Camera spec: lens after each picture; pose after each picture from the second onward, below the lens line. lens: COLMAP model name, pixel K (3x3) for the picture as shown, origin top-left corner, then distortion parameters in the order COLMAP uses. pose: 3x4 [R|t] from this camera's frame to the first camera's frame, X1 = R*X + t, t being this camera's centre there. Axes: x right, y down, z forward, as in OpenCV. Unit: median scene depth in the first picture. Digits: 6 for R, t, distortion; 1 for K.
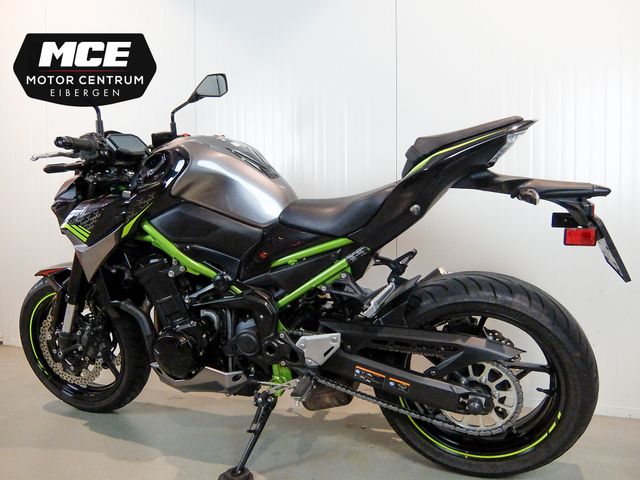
lens RADIAL K [[479.4, 0, 320.0], [0, 479.4, 240.0], [0, 0, 1]] dist [-0.038321, -0.004427]
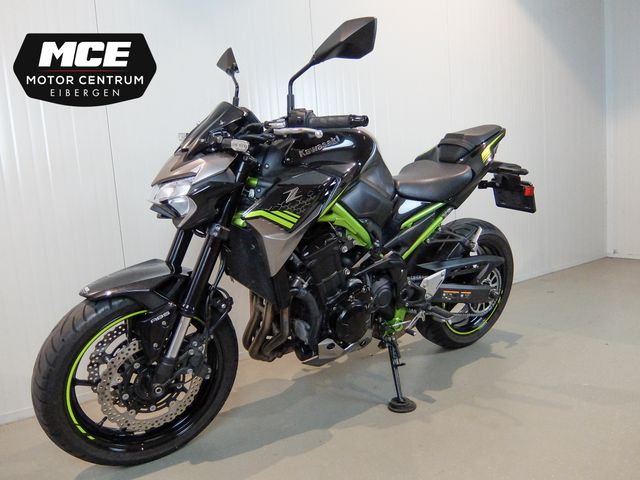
lens RADIAL K [[479.4, 0, 320.0], [0, 479.4, 240.0], [0, 0, 1]] dist [-0.038321, -0.004427]
pose [[0.592951, -0.126978, 0.795164, -1.248212], [0.099090, 0.991490, 0.084437, -0.047590], [-0.799118, 0.028726, 0.600487, 0.419498]]
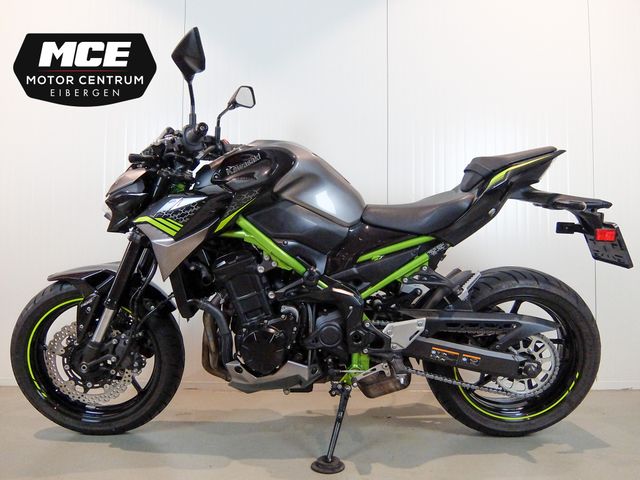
lens RADIAL K [[481.8, 0, 320.0], [0, 481.8, 240.0], [0, 0, 1]] dist [-0.034193, -0.004010]
pose [[0.939362, 0.024684, 0.342039, -0.571858], [0.002155, 0.996961, -0.077867, 0.092593], [-0.342921, 0.073882, 0.936454, -0.012034]]
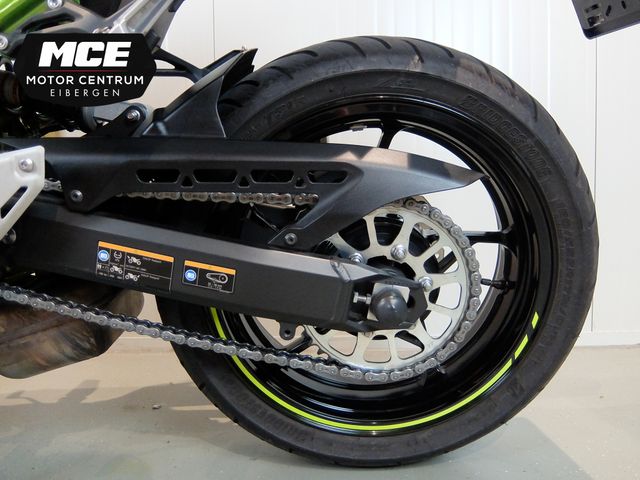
lens RADIAL K [[459.9, 0, 320.0], [0, 459.9, 240.0], [0, 0, 1]] dist [-0.027283, -0.000440]
pose [[0.940722, -0.019737, 0.338603, 0.116910], [0.018888, 0.999805, 0.005804, 0.257843], [-0.338652, 0.000936, 0.940911, 0.571224]]
